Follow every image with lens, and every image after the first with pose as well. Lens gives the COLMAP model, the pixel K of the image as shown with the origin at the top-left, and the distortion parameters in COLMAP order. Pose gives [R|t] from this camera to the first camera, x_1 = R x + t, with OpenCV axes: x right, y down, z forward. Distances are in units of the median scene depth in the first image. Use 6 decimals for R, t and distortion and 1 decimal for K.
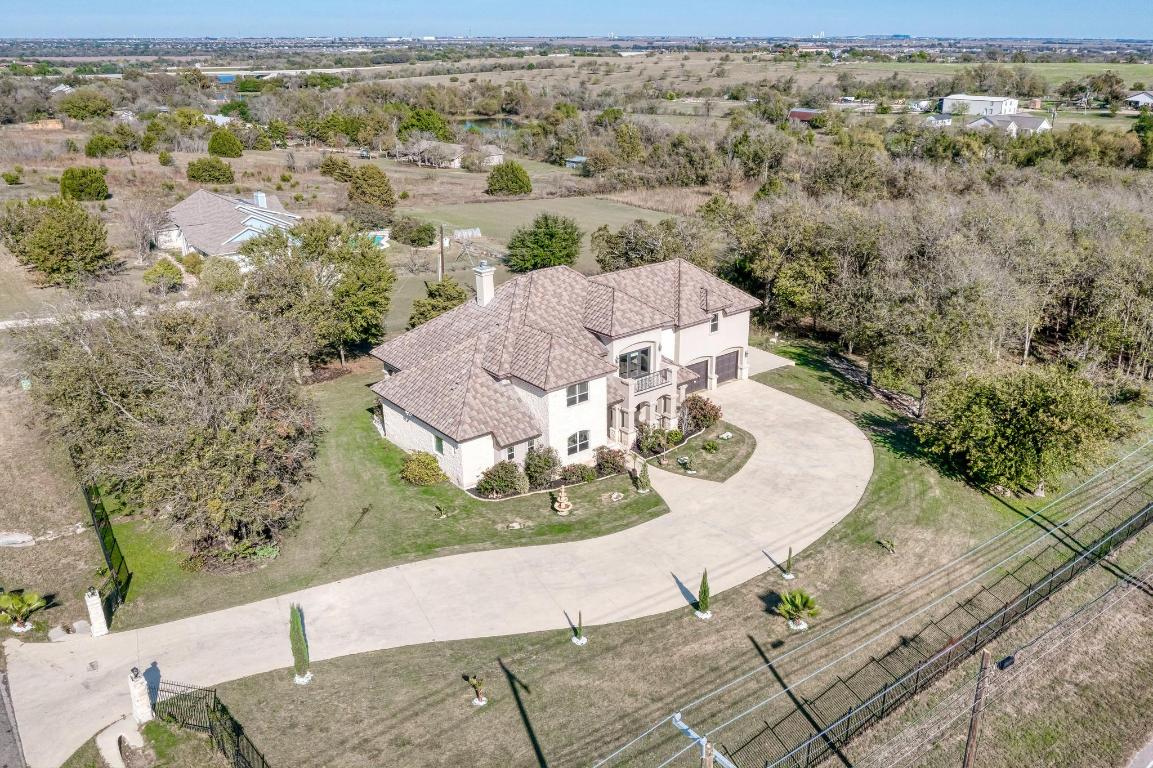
lens RADIAL K [[918.7, 0, 576.3], [0, 918.7, 386.0], [0, 0, 1]] dist [-0.023319, -0.005341]
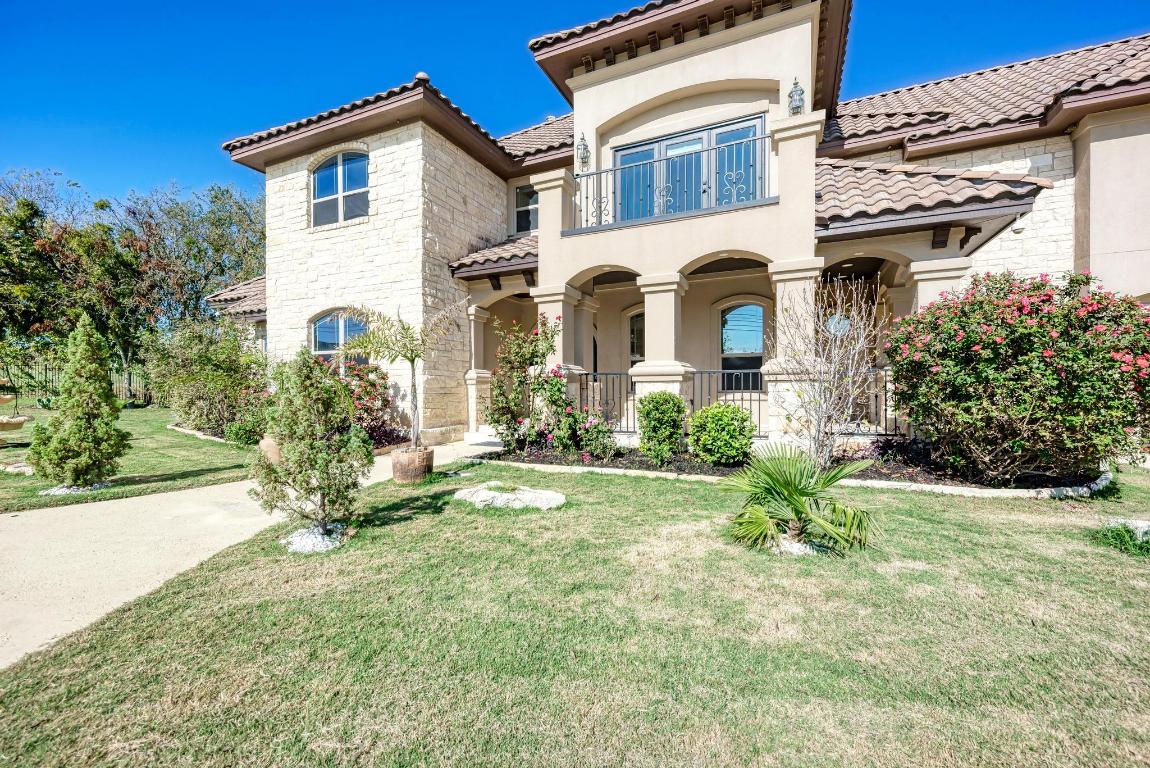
lens RADIAL K [[473.2, 0, 576.0], [0, 473.2, 390.7], [0, 0, 1]] dist [0.014330, -0.000361]
pose [[0.441426, 0.010993, -0.897230, 0.197684], [-0.323042, 0.934823, -0.147479, 0.075143], [0.837130, 0.354944, 0.416207, 1.013333]]
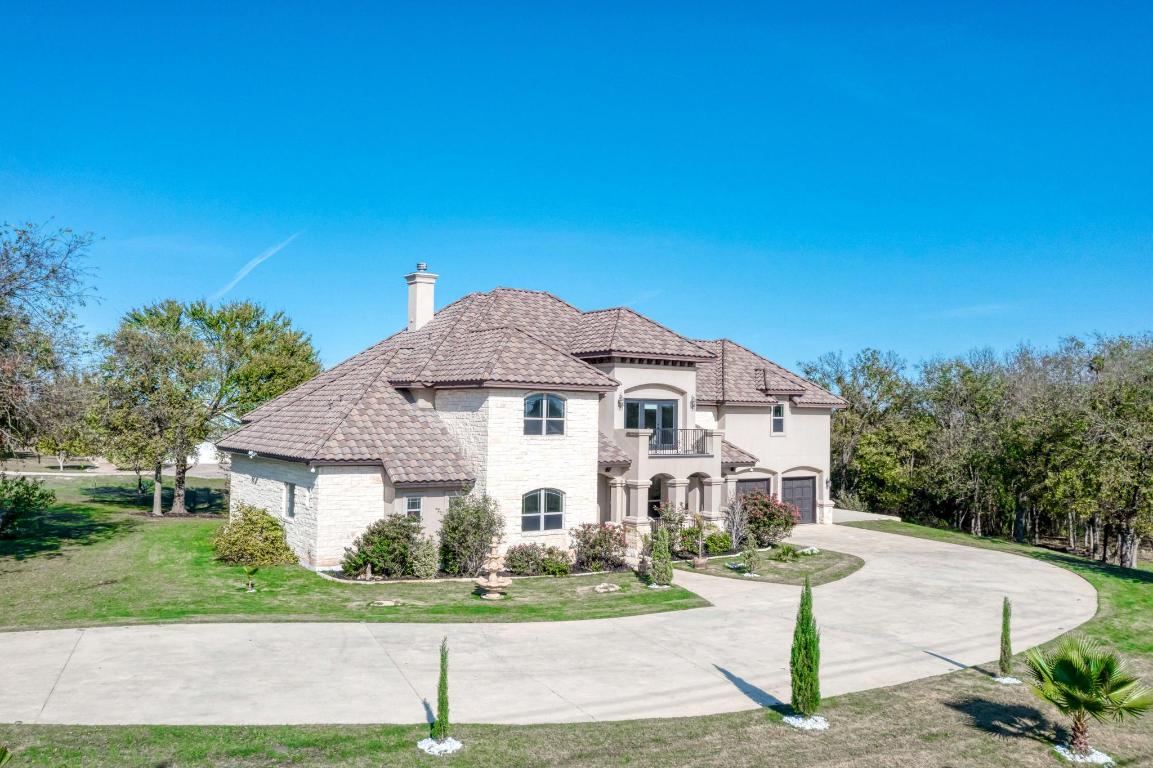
lens RADIAL K [[918.7, 0, 575.3], [0, 918.7, 375.6], [0, 0, 1]] dist [-0.023319, -0.005341]
pose [[0.998303, 0.025841, -0.052184, 0.048483], [-0.044445, 0.917132, -0.396099, 0.205921], [0.037624, 0.397746, 0.916724, 0.467426]]
